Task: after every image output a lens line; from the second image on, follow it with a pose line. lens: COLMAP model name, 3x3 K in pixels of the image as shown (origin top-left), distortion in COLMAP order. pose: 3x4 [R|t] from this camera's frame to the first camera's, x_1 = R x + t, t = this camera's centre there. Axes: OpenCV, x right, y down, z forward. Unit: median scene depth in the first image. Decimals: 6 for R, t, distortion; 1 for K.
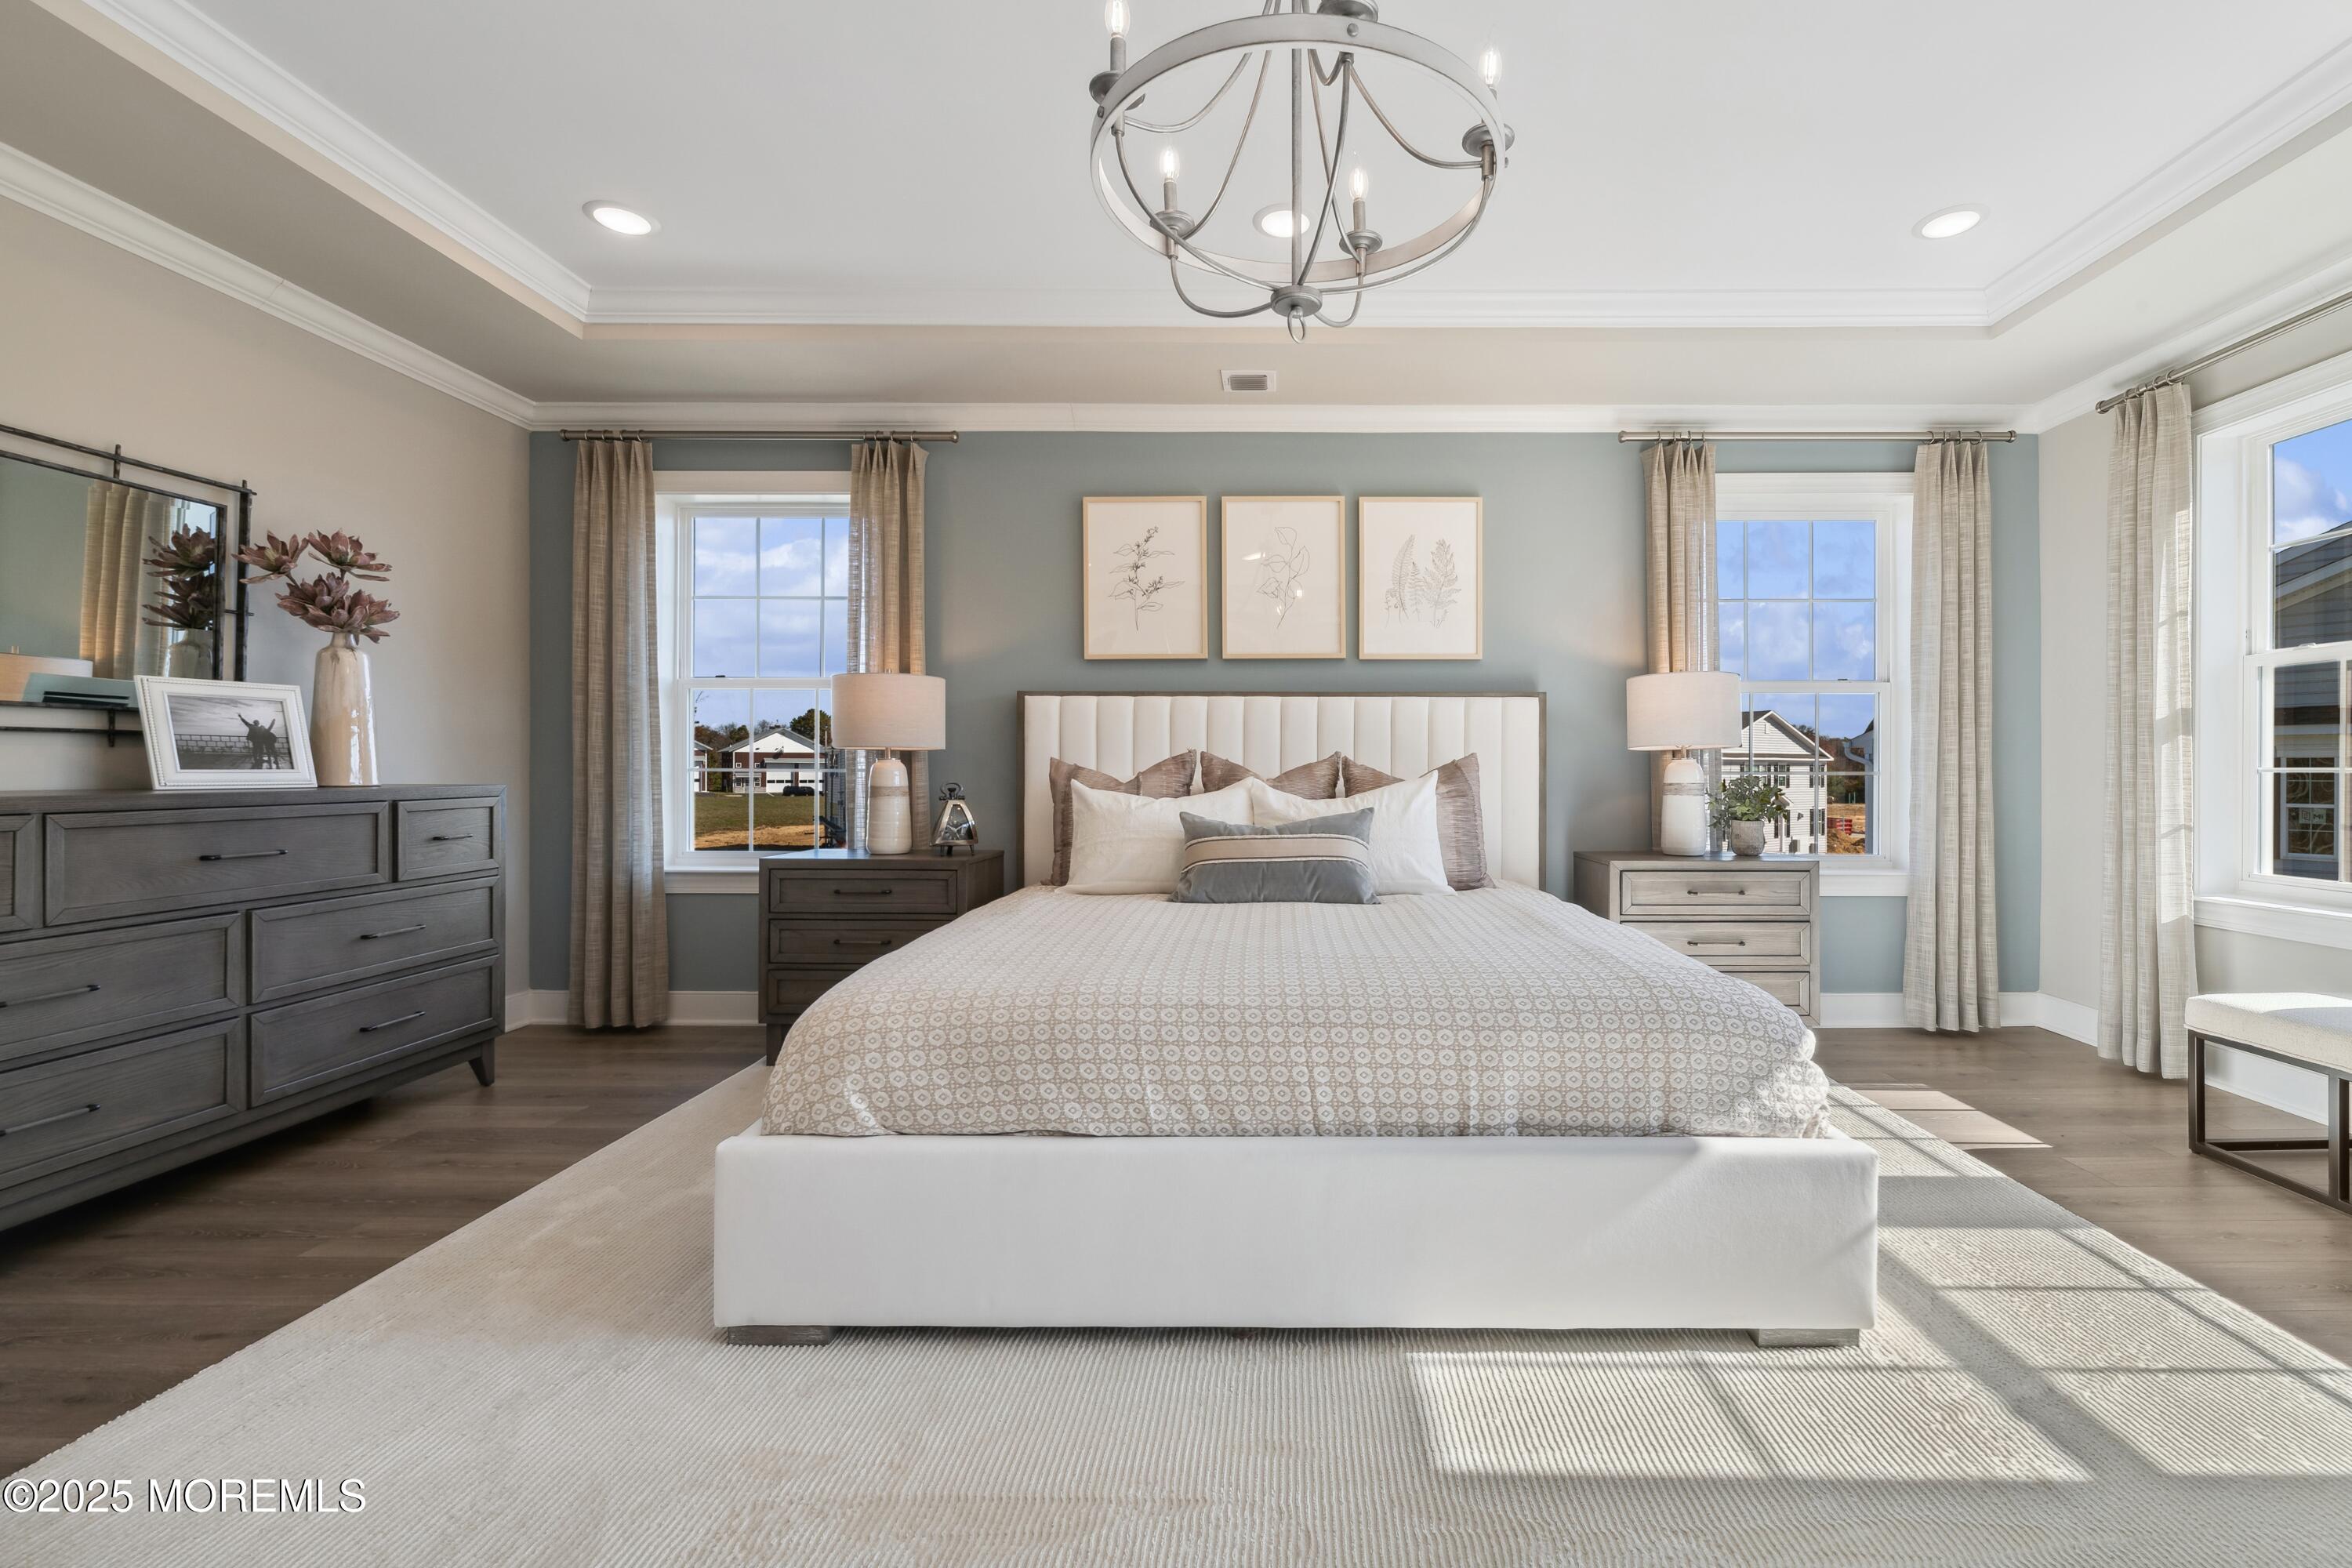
lens RADIAL K [[1011.2, 0, 1184.6], [0, 1011.2, 770.0], [0, 0, 1]] dist [-0.006482, 0.000068]
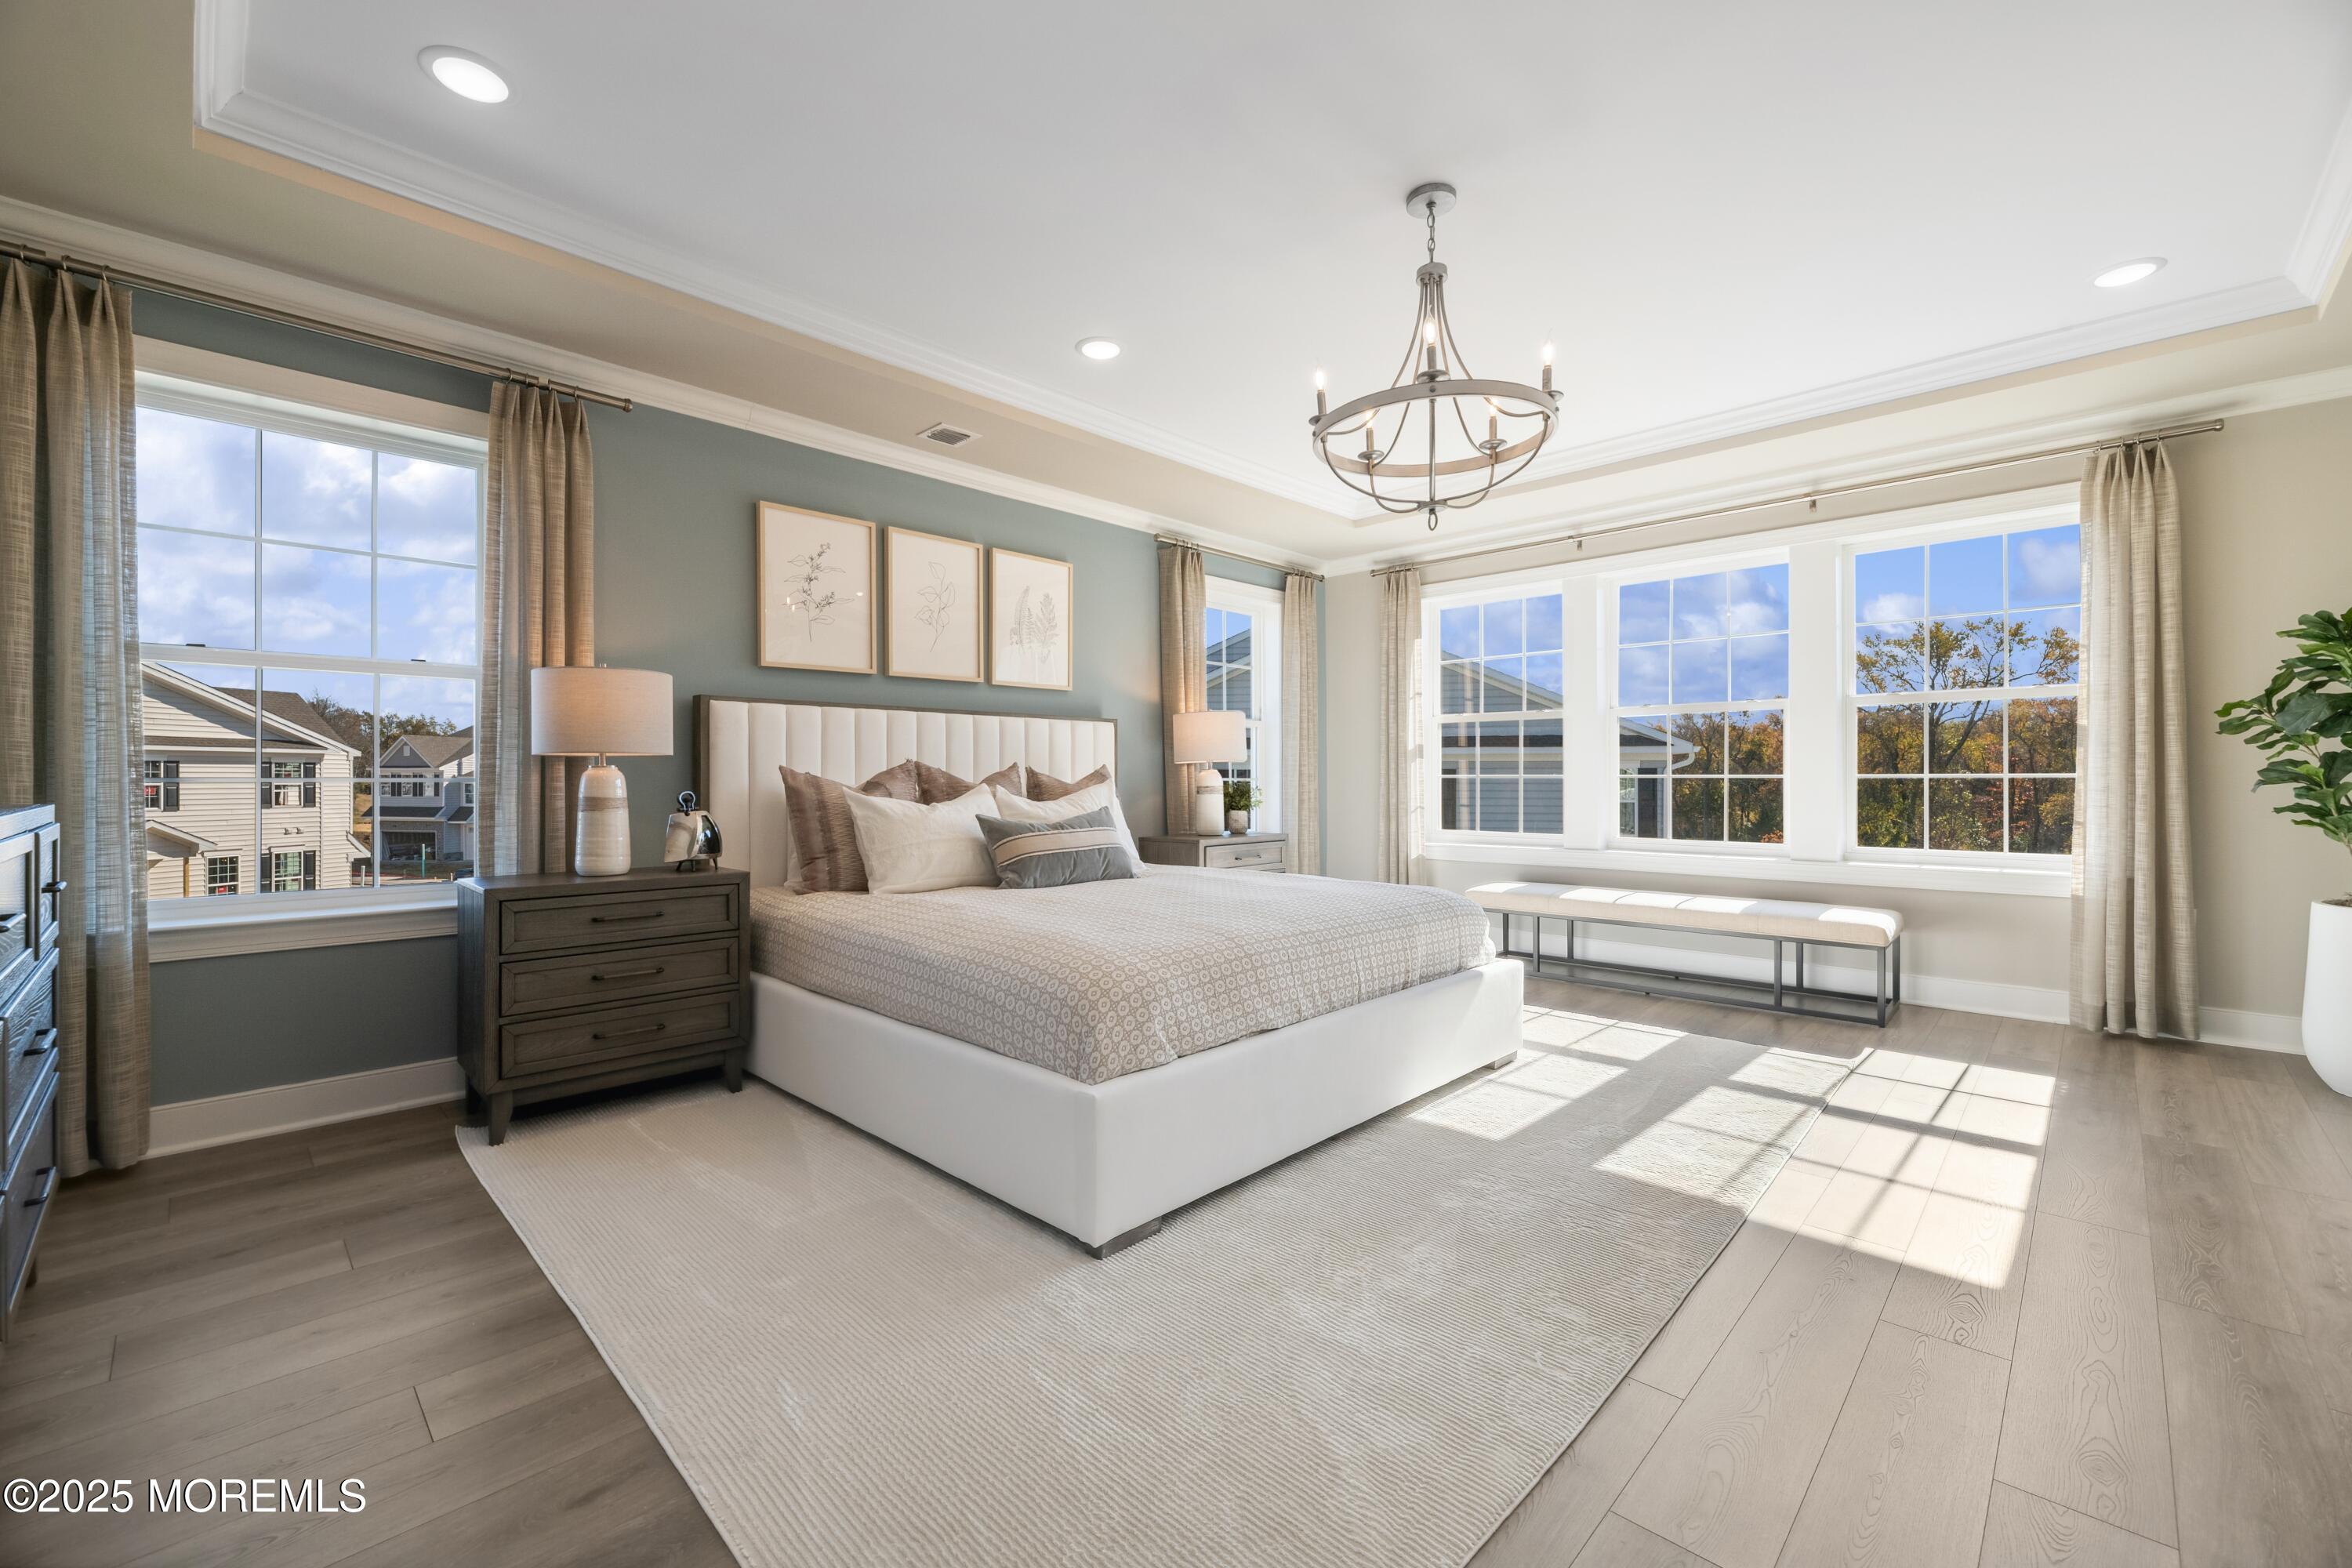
lens RADIAL K [[968.1, 0, 1175.1], [0, 968.1, 779.7], [0, 0, 1]] dist [-0.003398, -0.000416]
pose [[0.691702, -0.004252, 0.722171, -0.519626], [0.002208, 0.999990, 0.003772, -0.001450], [-0.722180, -0.001015, 0.691704, 0.060177]]
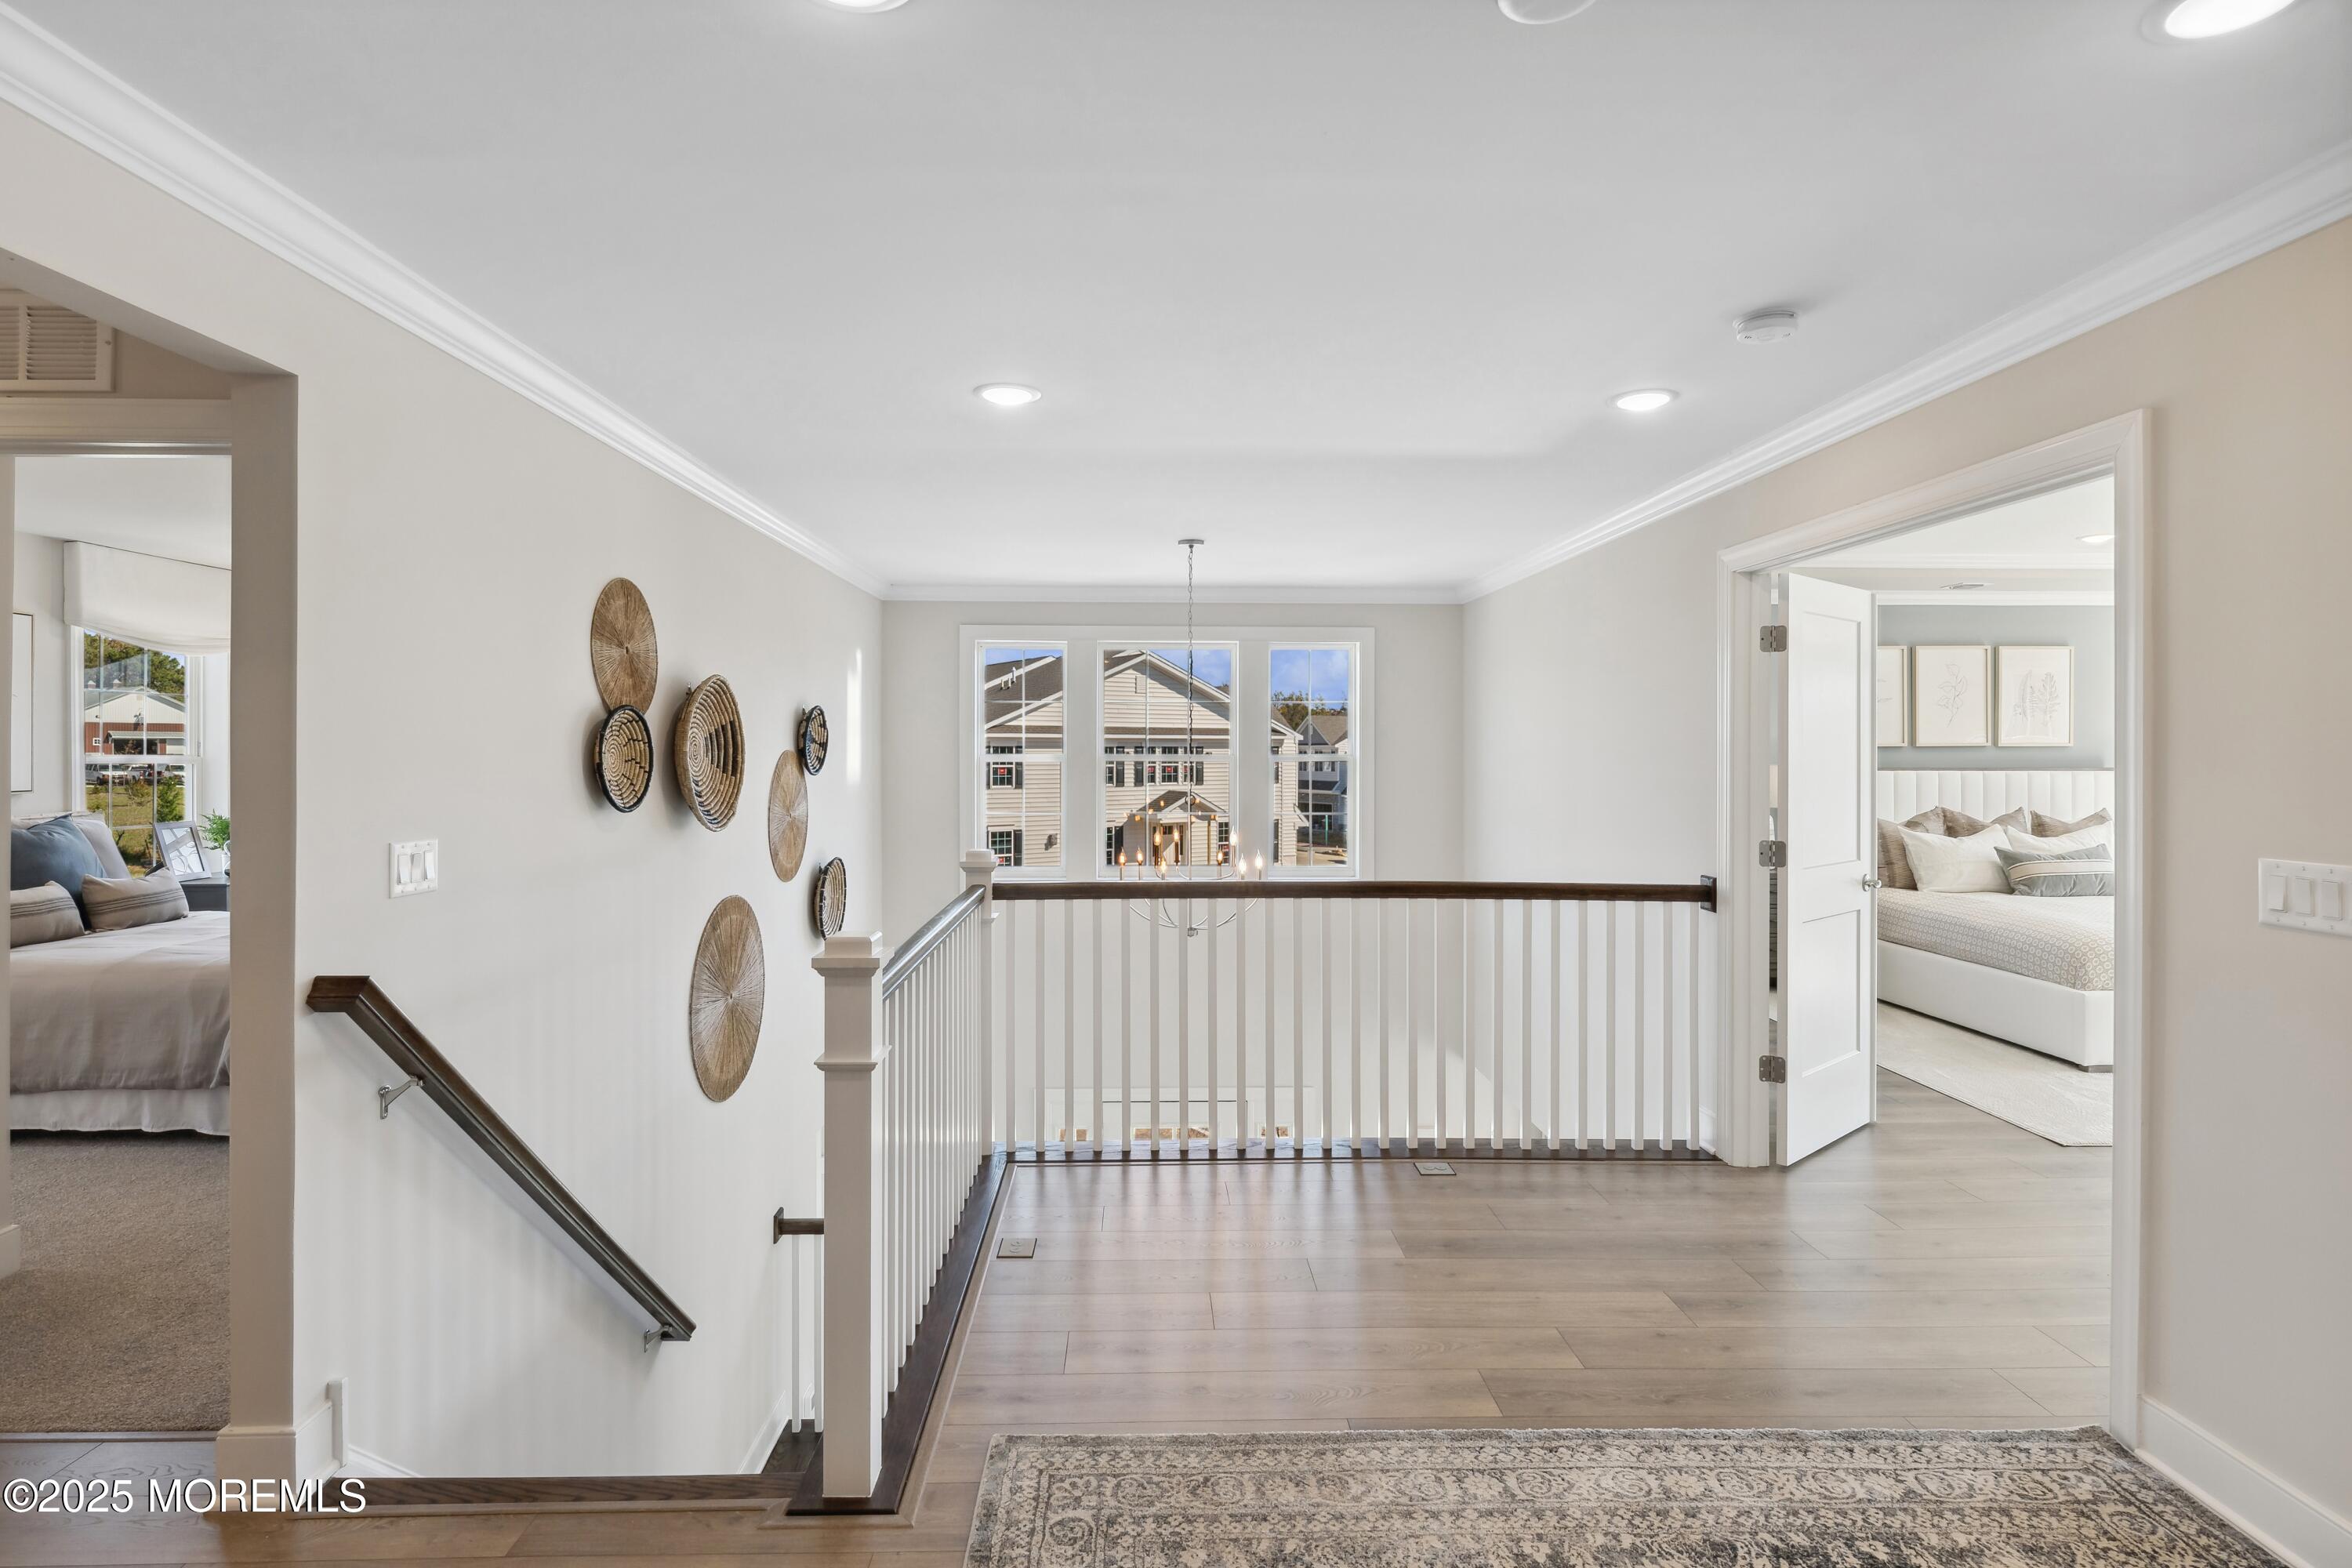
lens RADIAL K [[1140.1, 0, 1180.7], [0, 1140.1, 762.6], [0, 0, 1]] dist [0.005371, 0.000872]
pose [[0.999252, -0.001215, 0.038644, -1.250079], [0.000820, 0.999947, 0.010236, -0.107514], [-0.038654, -0.010197, 0.999201, -0.805390]]
